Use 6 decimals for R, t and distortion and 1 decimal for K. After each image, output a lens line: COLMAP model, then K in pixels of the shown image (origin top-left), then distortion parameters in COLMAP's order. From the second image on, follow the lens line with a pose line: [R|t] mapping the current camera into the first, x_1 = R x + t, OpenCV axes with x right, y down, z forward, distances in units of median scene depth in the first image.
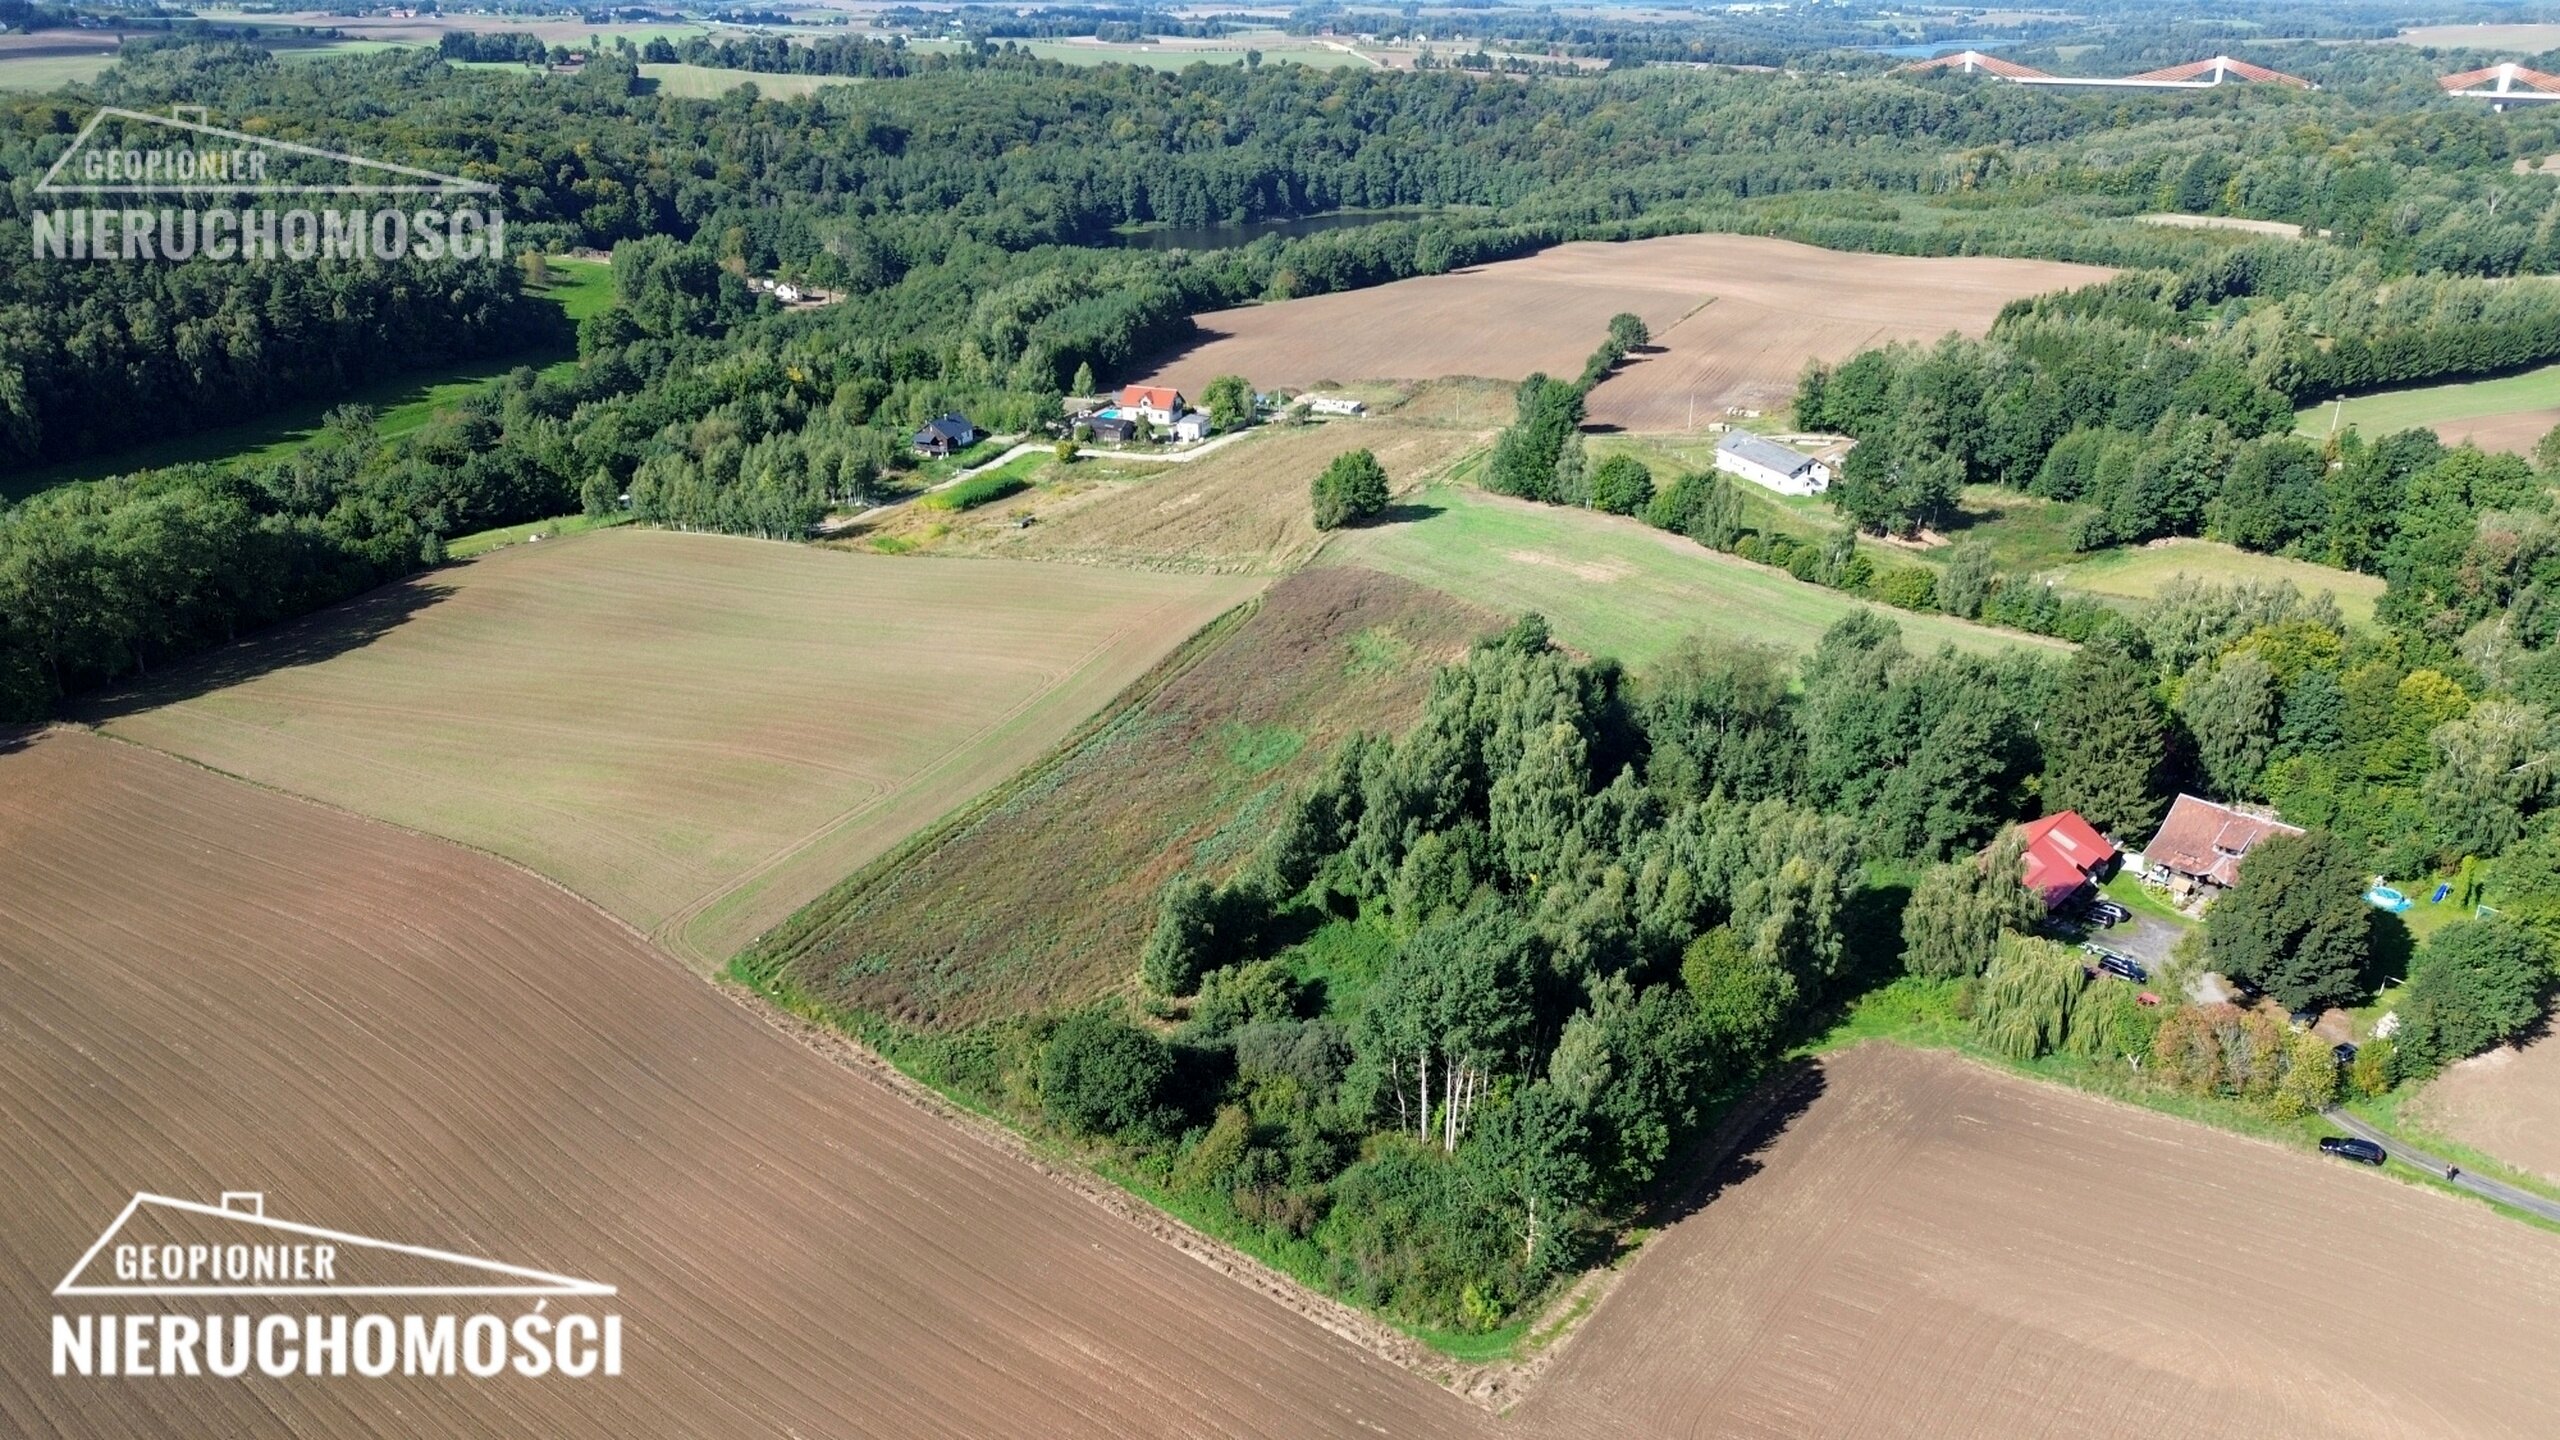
lens RADIAL K [[1806.0, 0, 1284.3], [0, 1806.0, 713.9], [0, 0, 1]] dist [0.072503, -0.061575]
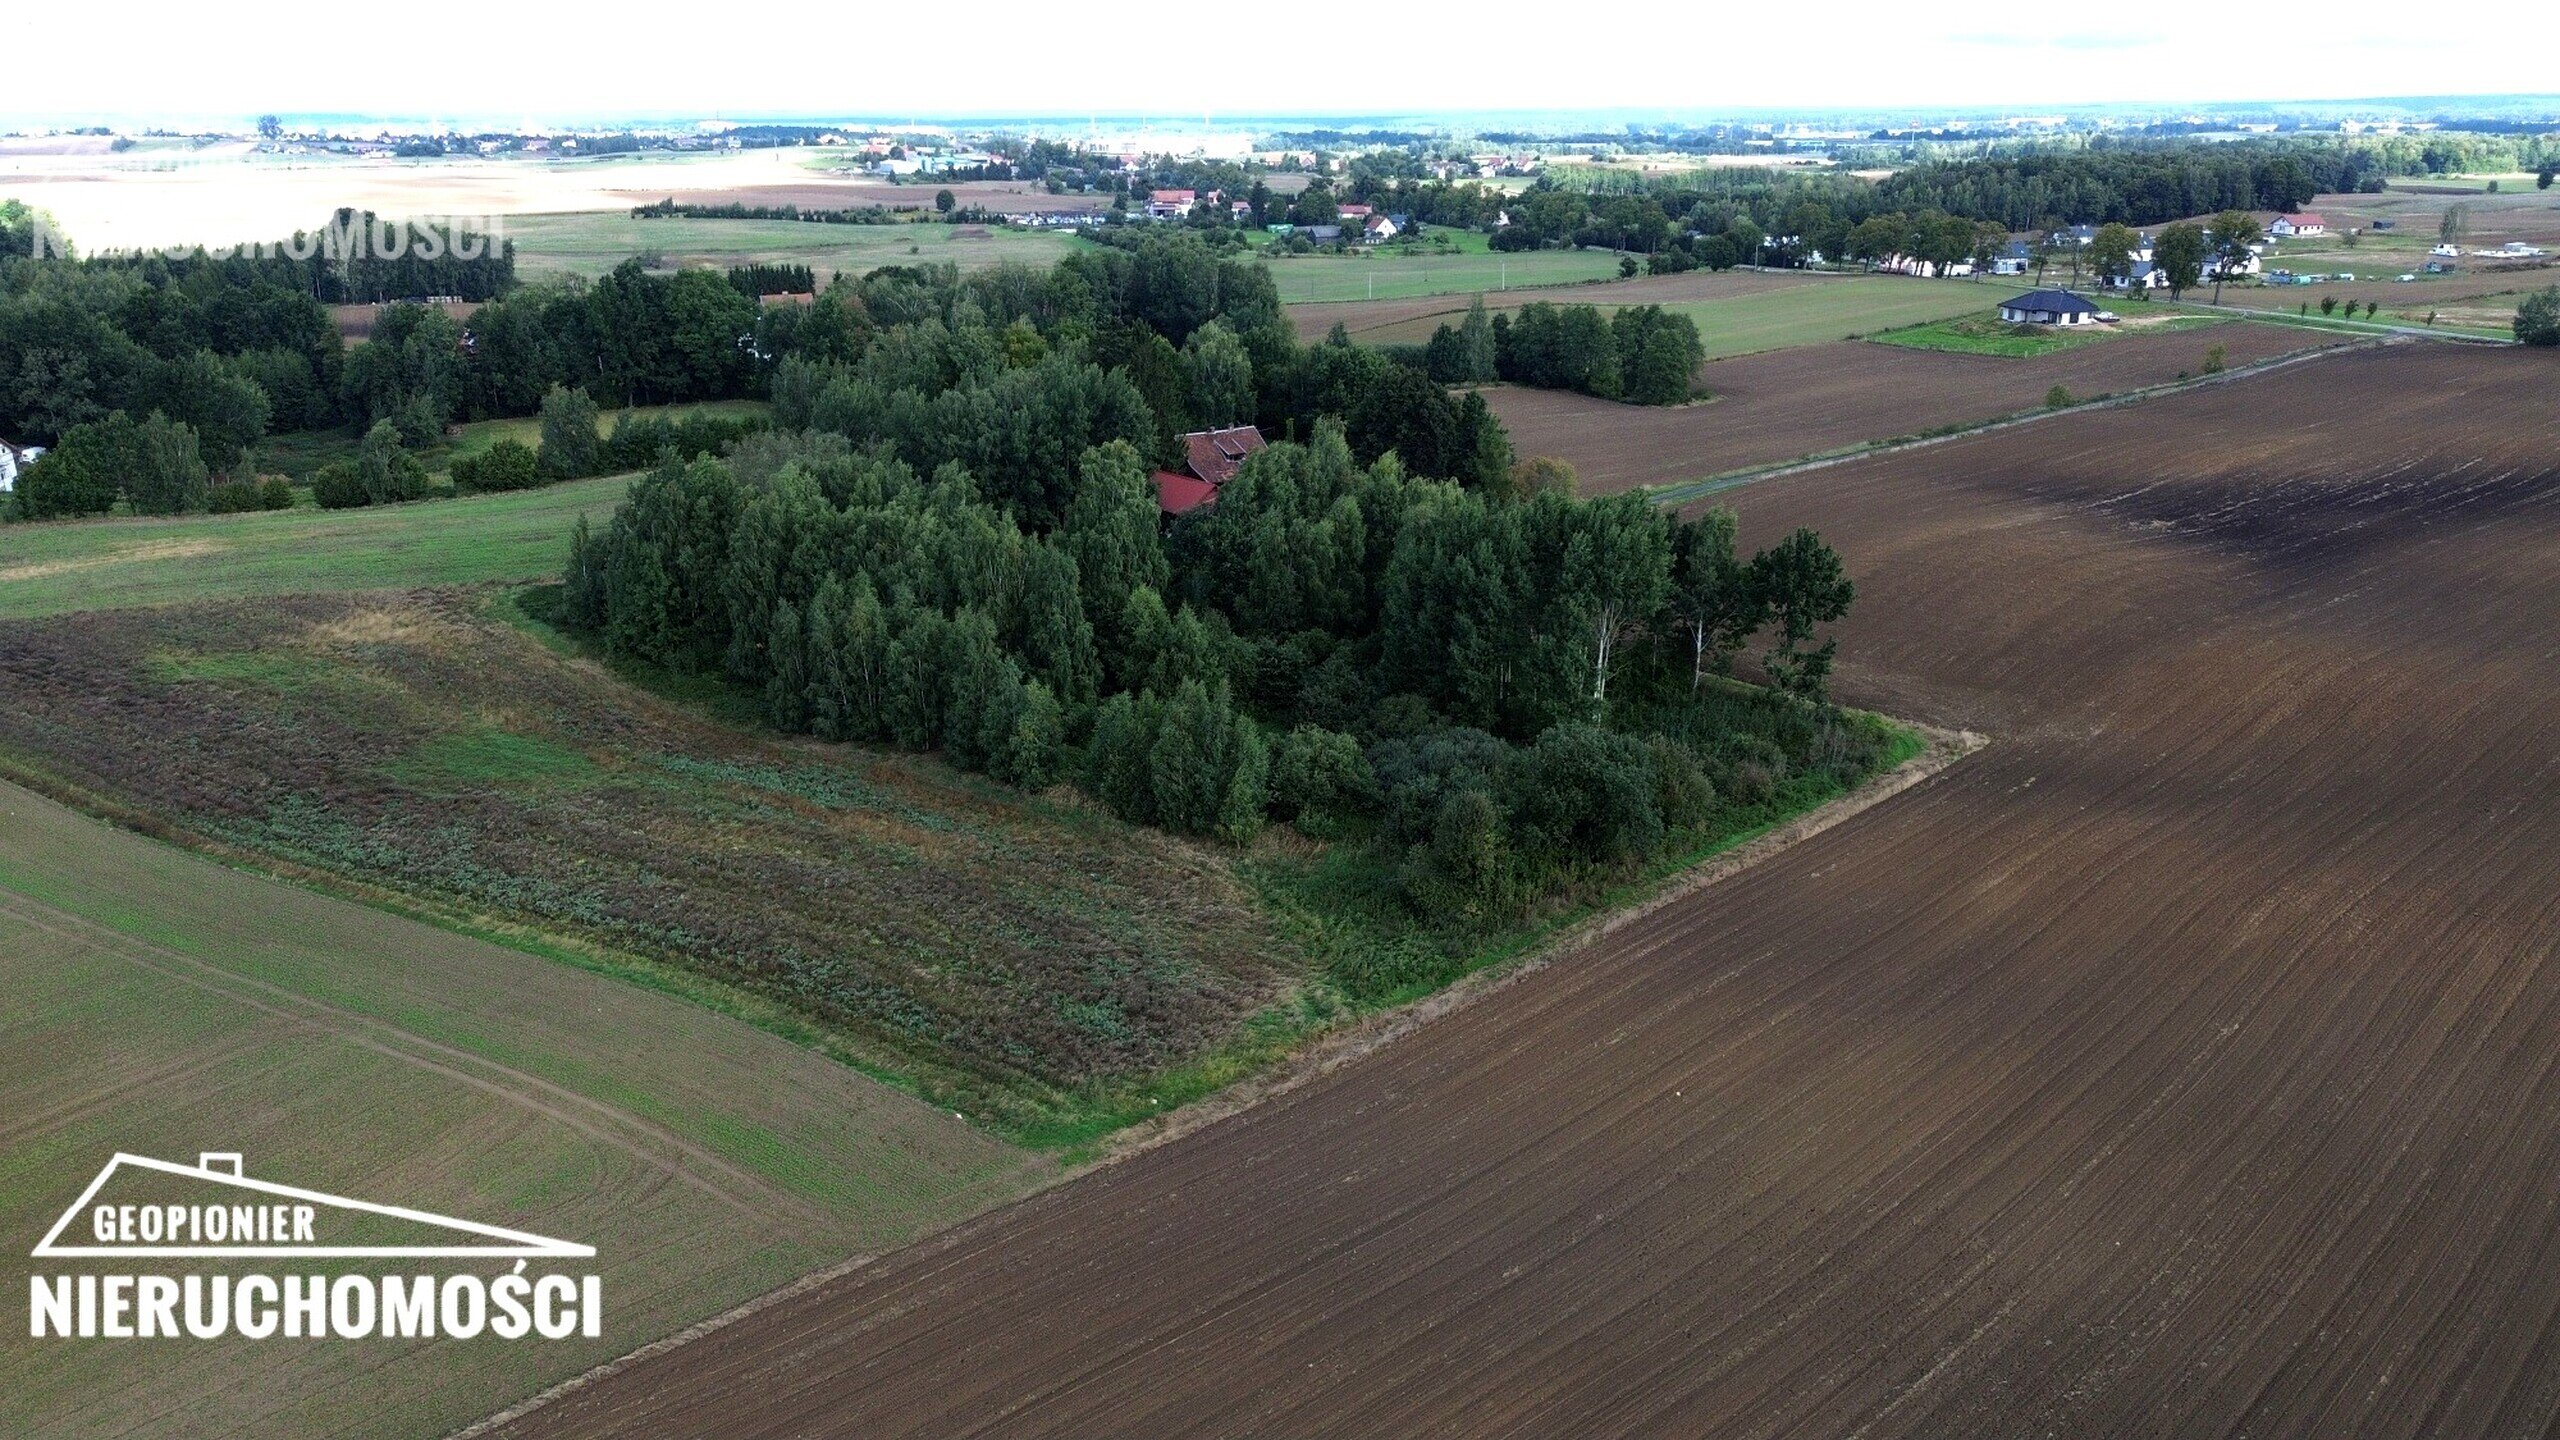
lens RADIAL K [[1806.0, 0, 1290.2], [0, 1806.0, 719.9], [0, 0, 1]] dist [0.072503, -0.061575]
pose [[0.132811, -0.318118, 0.938702, -0.273556], [0.378500, 0.891591, 0.248601, -0.022533], [-0.916023, 0.322282, 0.238821, 0.300510]]
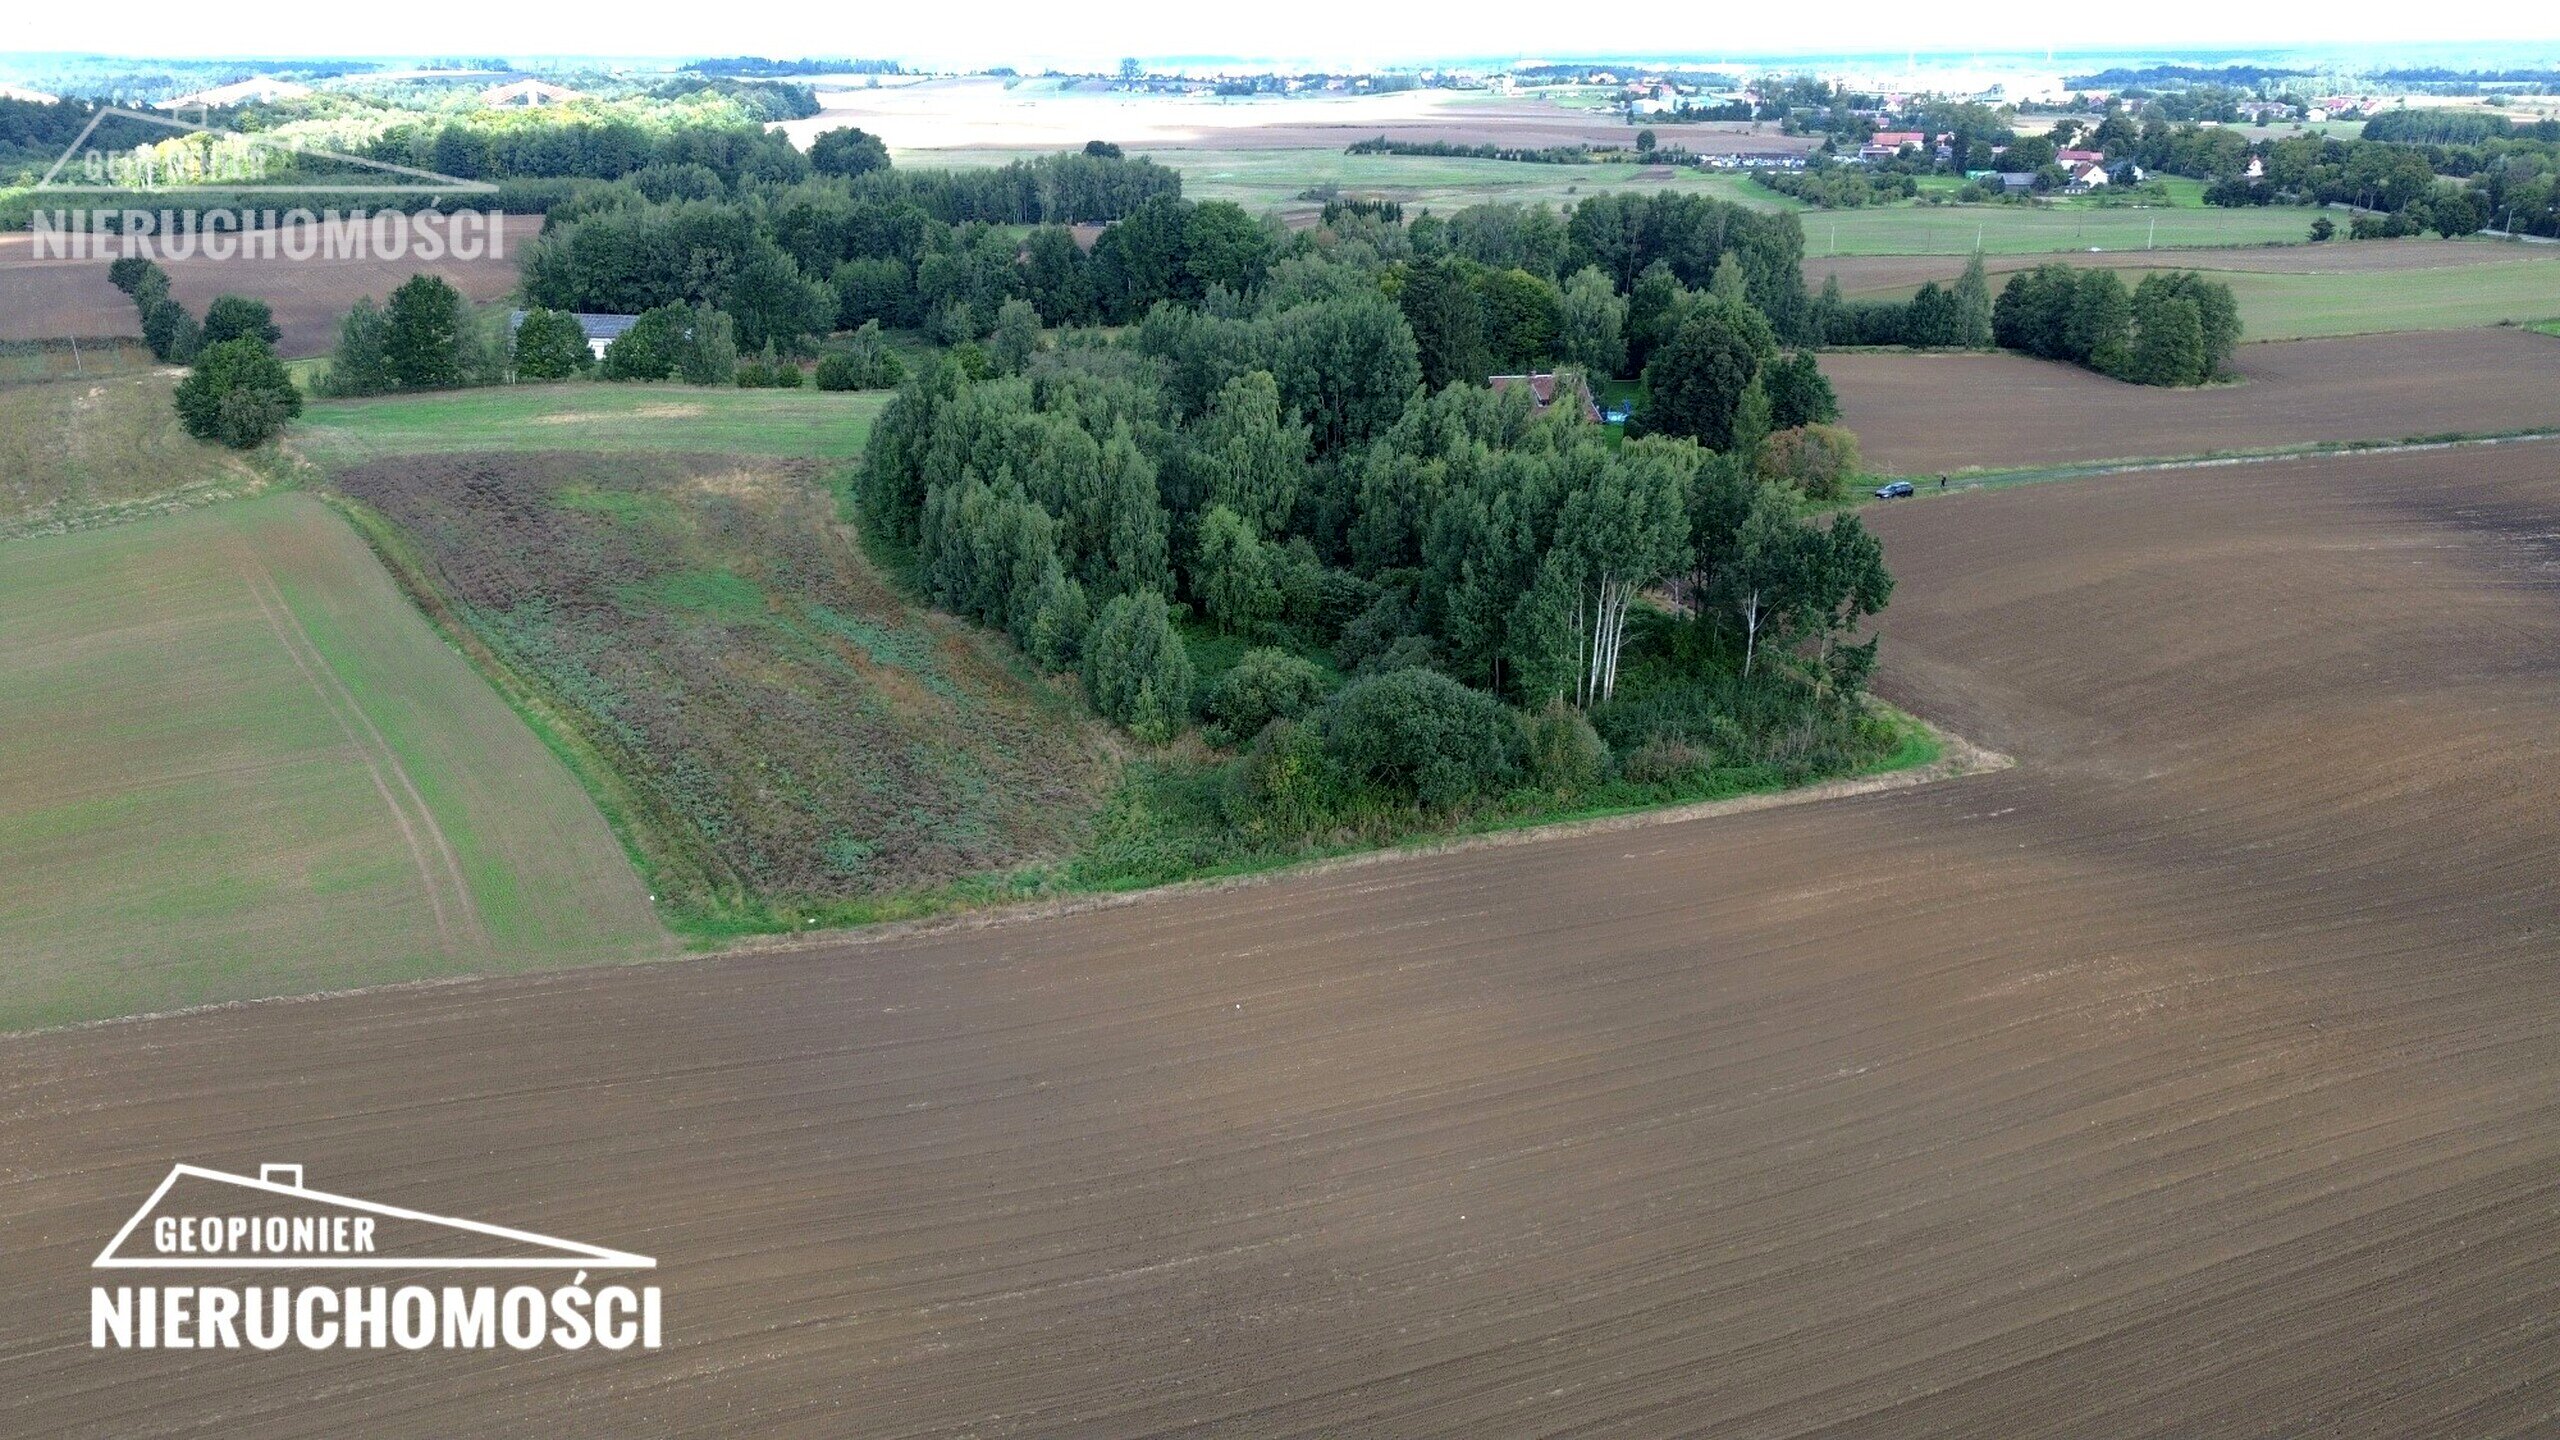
lens RADIAL K [[1806.0, 0, 1291.0], [0, 1806.0, 727.9], [0, 0, 1]] dist [0.072503, -0.061575]
pose [[0.529422, -0.299362, 0.793785, -0.246818], [0.323597, 0.936189, 0.137241, 0.022832], [-0.784217, 0.184208, 0.592512, 0.187075]]
